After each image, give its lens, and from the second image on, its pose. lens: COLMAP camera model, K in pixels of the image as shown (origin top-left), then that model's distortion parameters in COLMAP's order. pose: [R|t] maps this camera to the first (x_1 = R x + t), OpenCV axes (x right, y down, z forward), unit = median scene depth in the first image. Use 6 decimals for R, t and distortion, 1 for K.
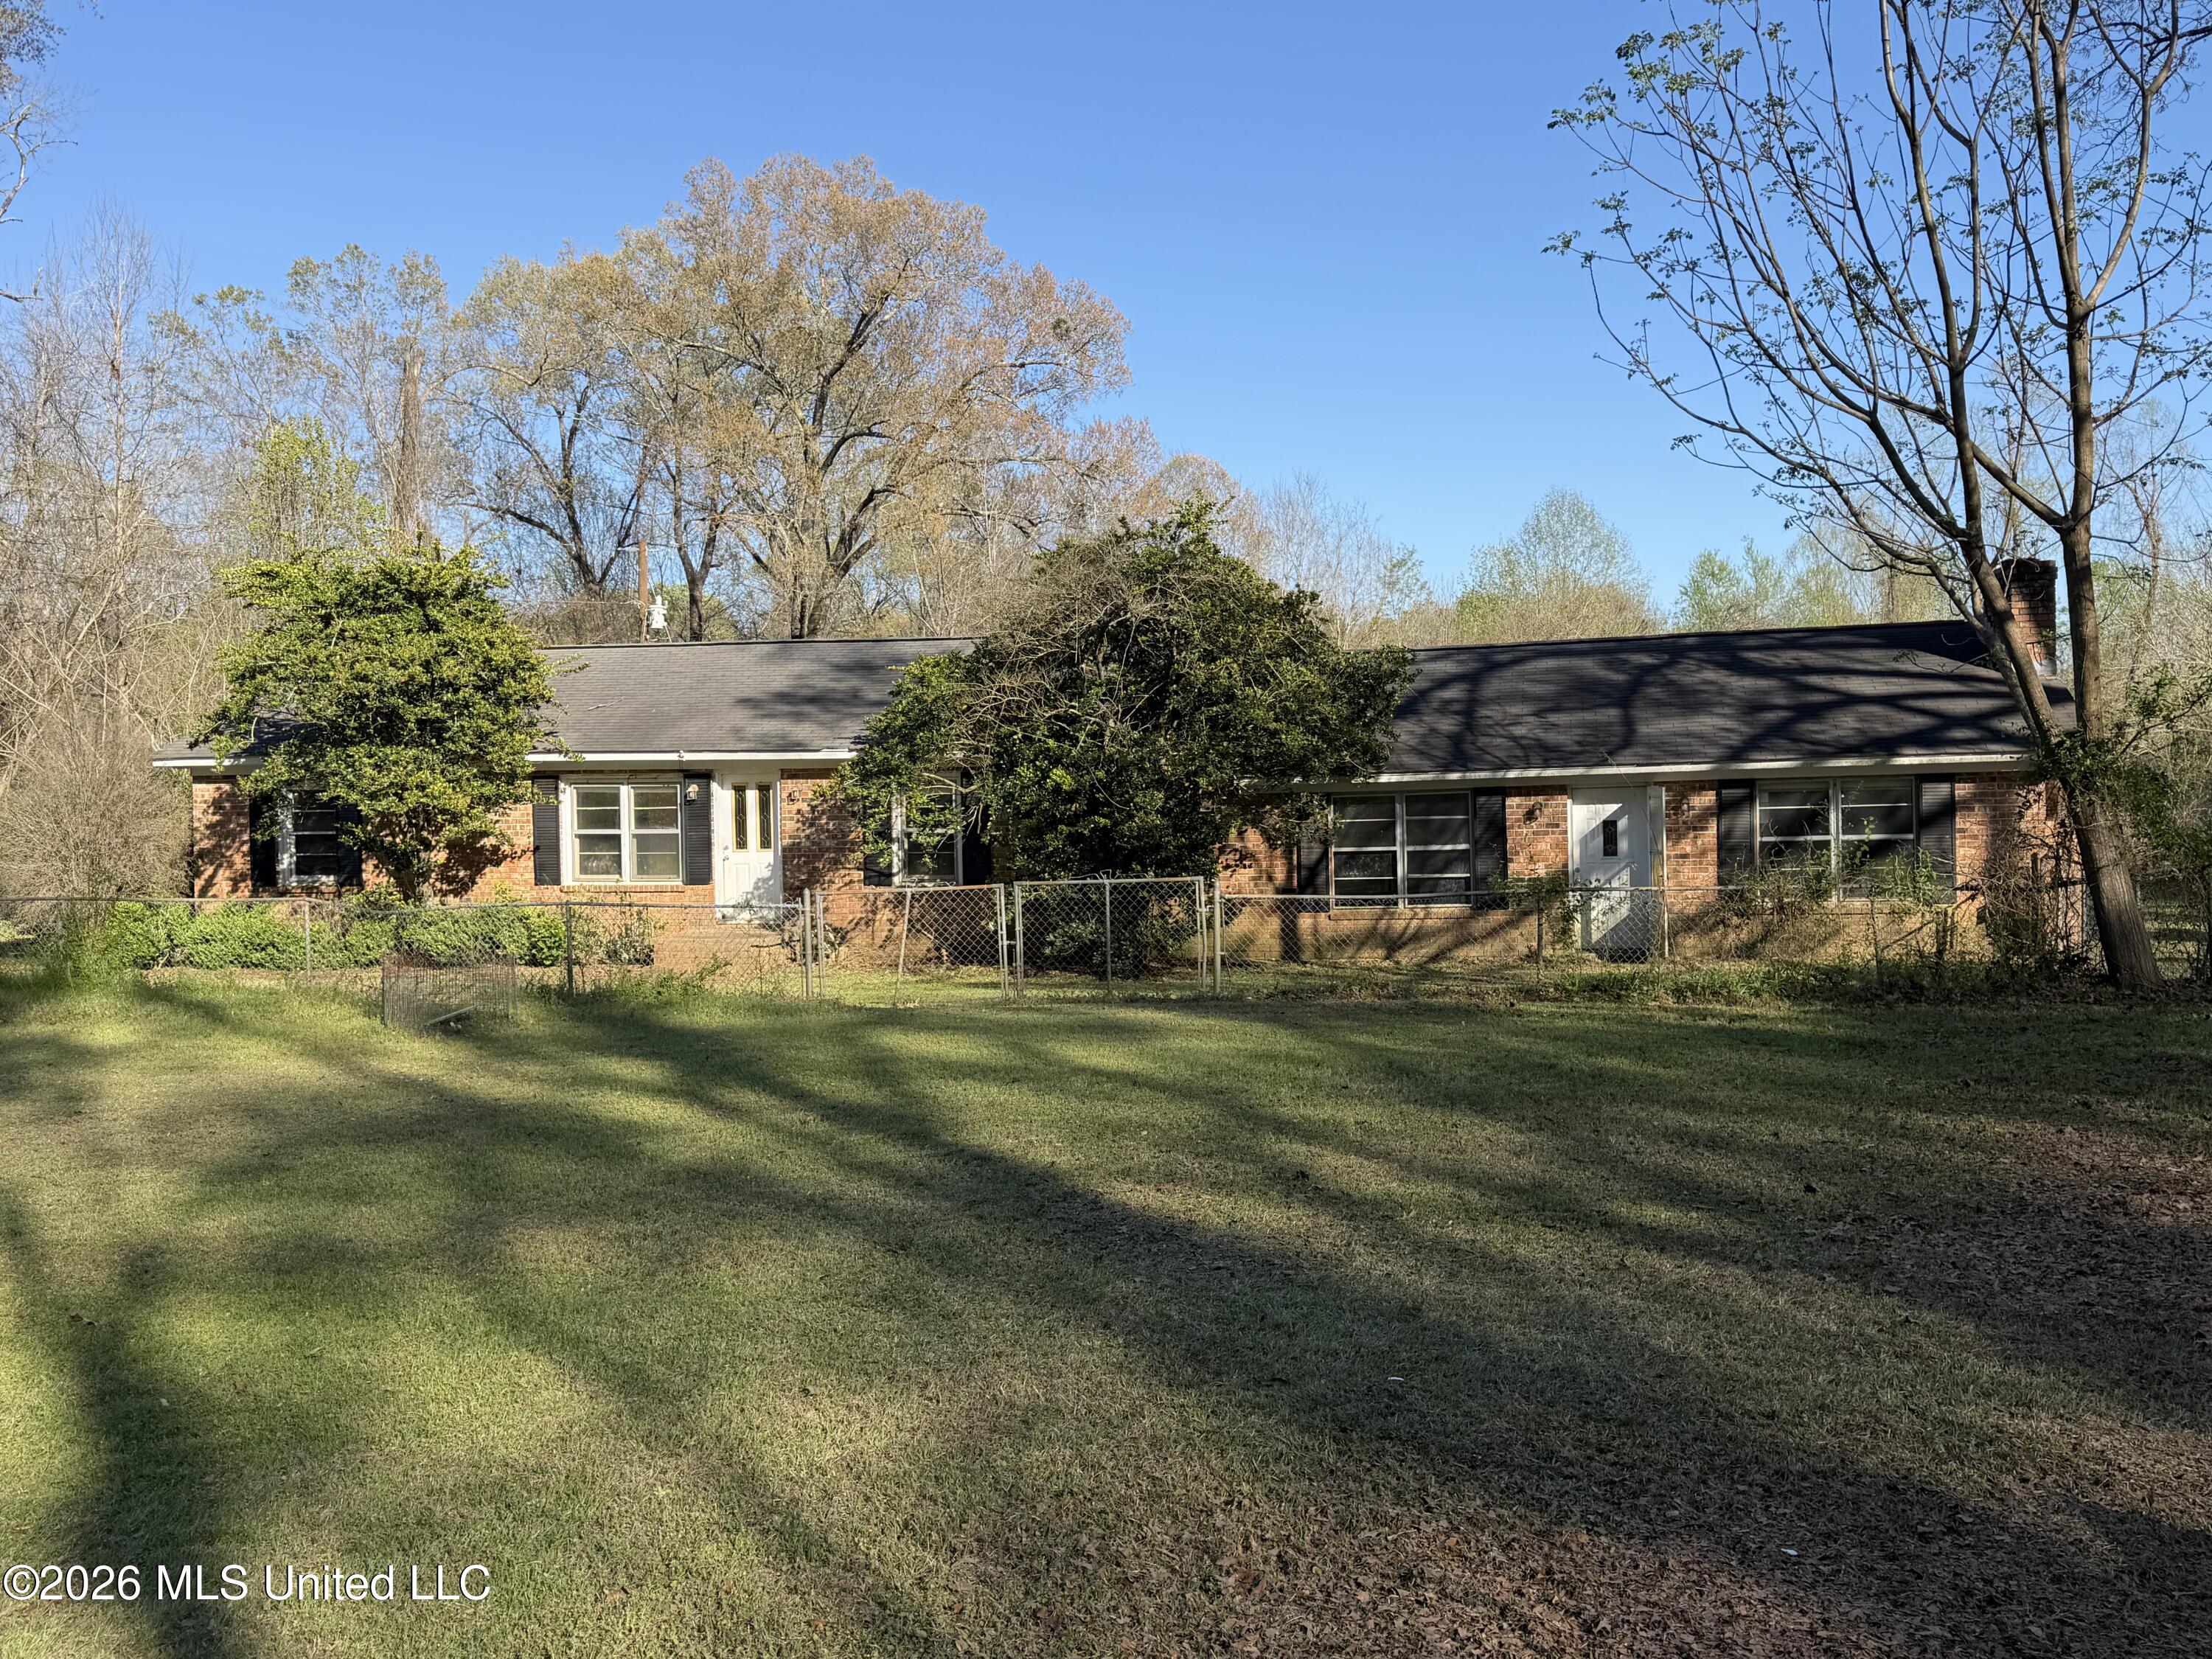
lens RADIAL K [[1998.7, 0, 1106.0], [0, 1998.7, 829.5], [0, 0, 1]] dist [0.180059, -0.359786]
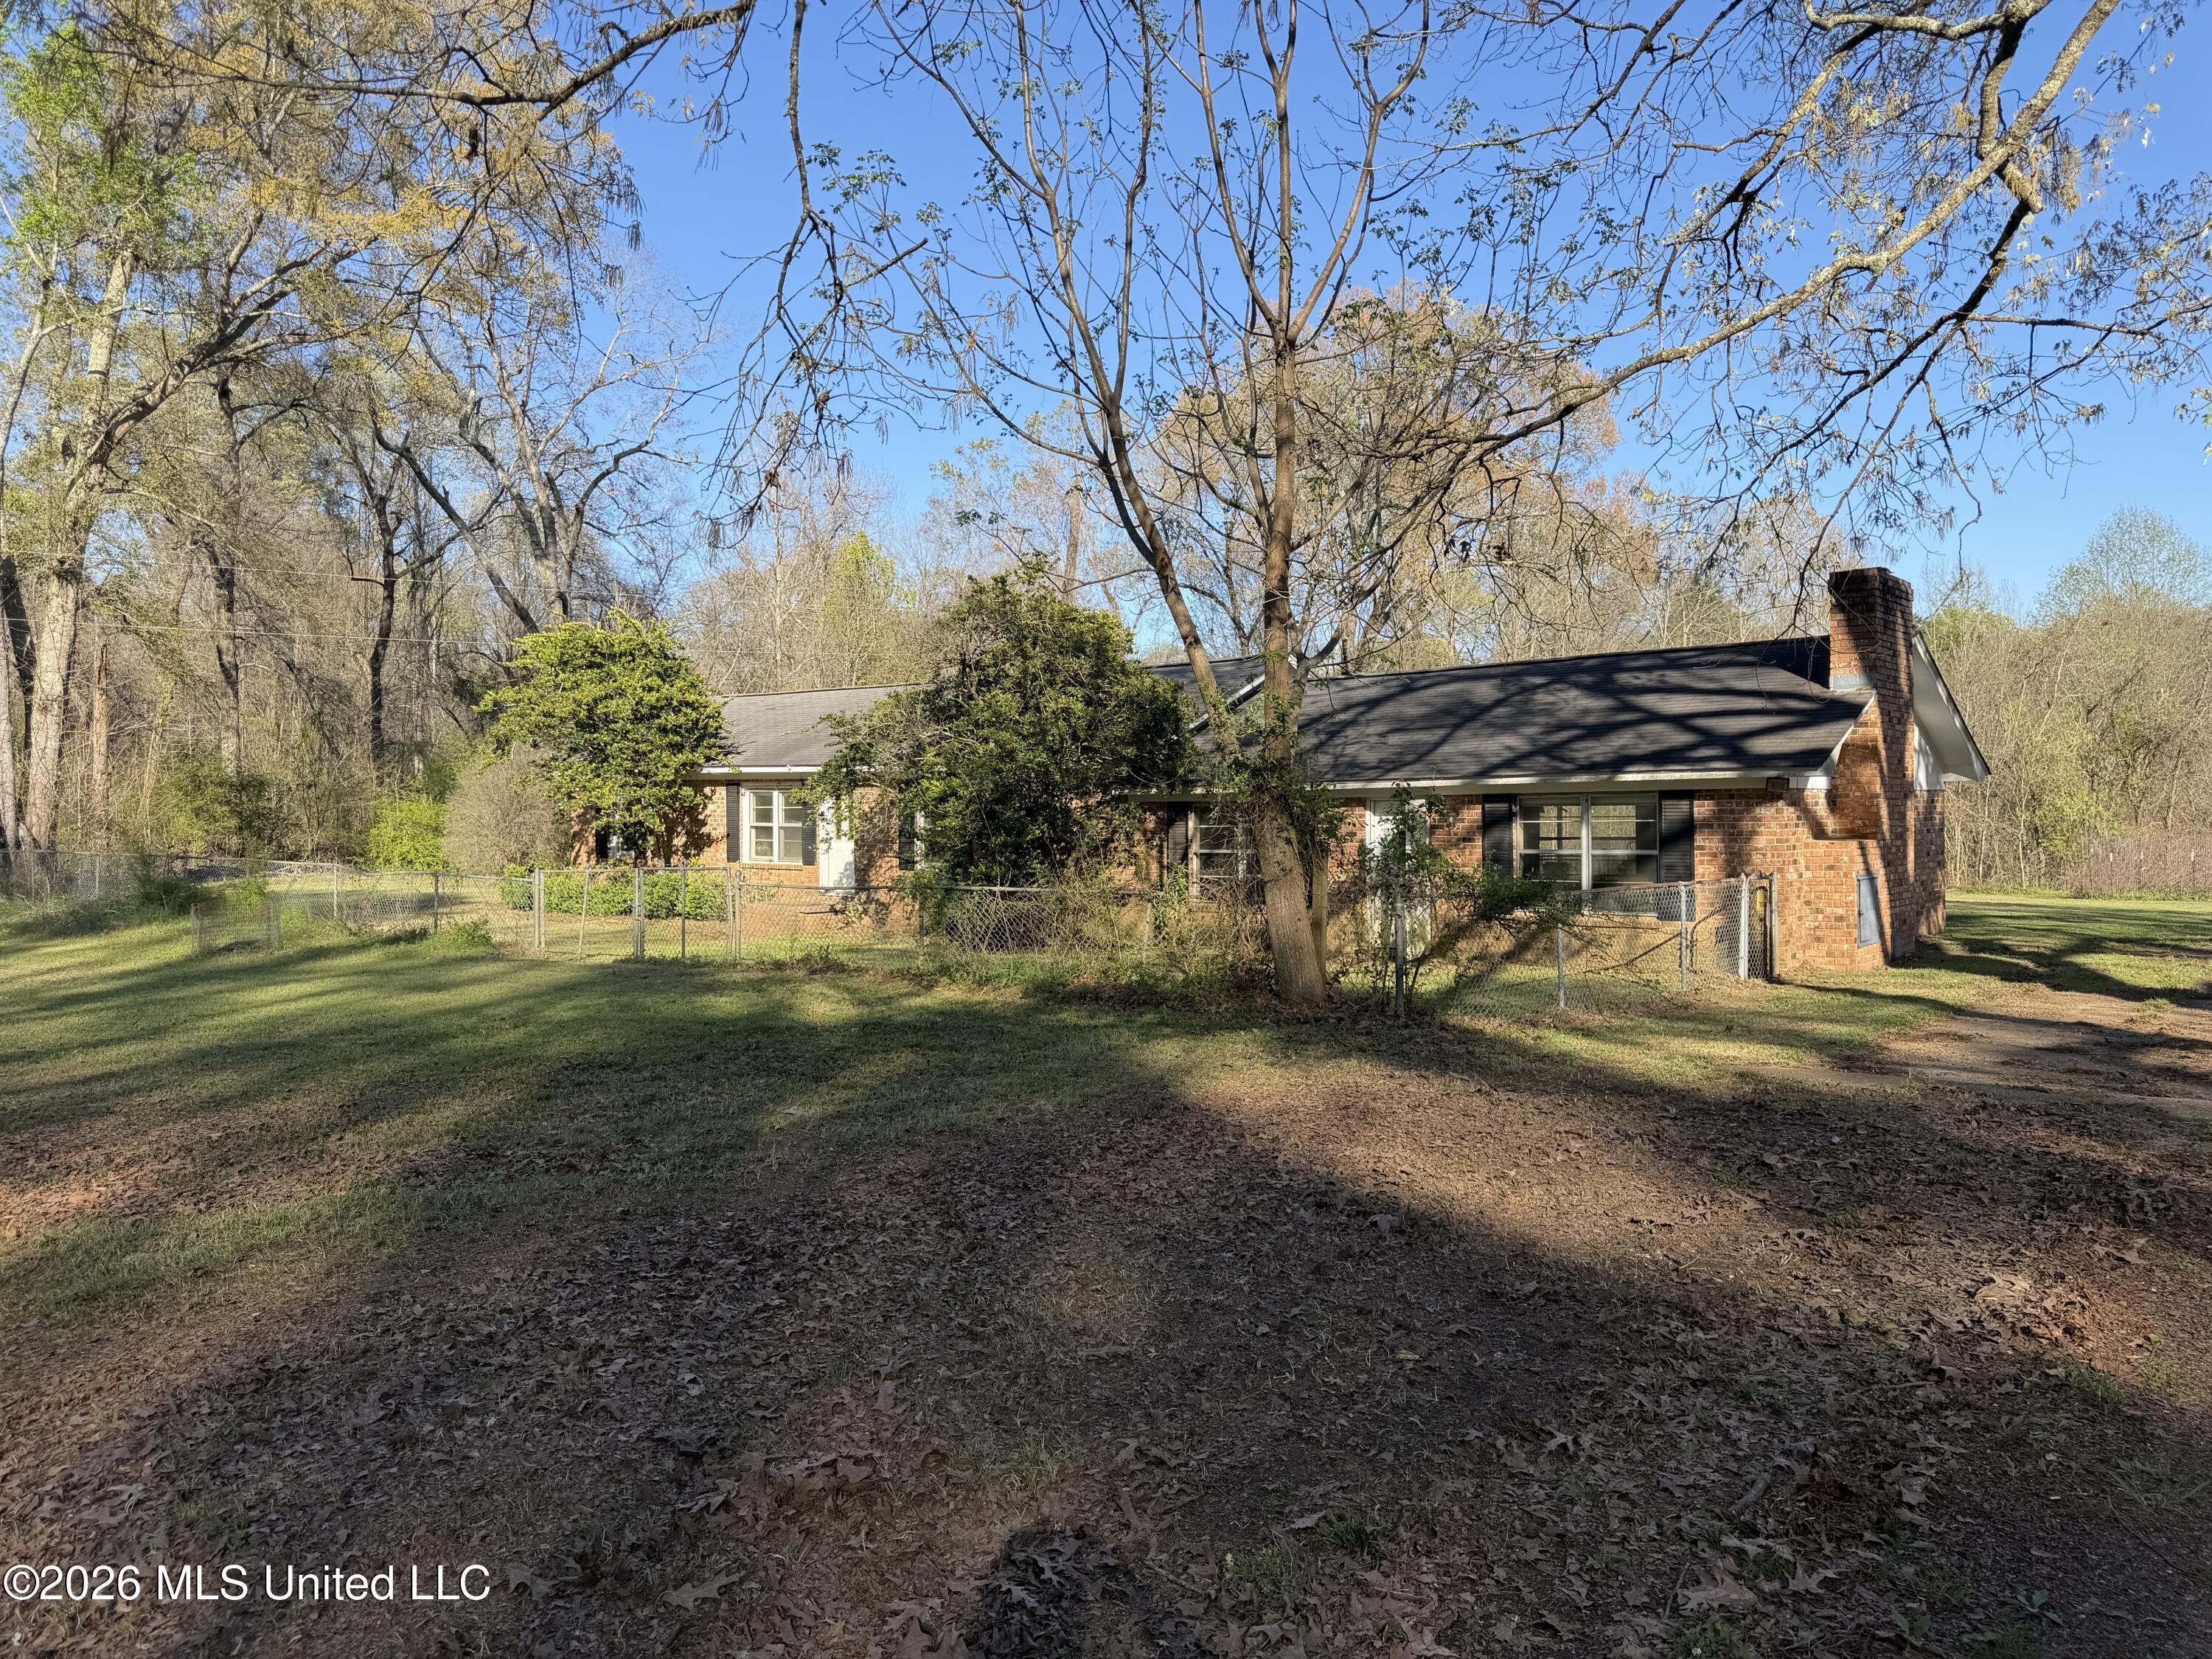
lens RADIAL K [[1584.2, 0, 1177.8], [0, 1584.2, 838.8], [0, 0, 1]] dist [-0.011493, -0.010988]
pose [[0.902629, 0.022785, -0.429816, 0.465218], [-0.018919, 0.999733, 0.013268, -0.008657], [0.430003, -0.003844, 0.902819, 0.166992]]
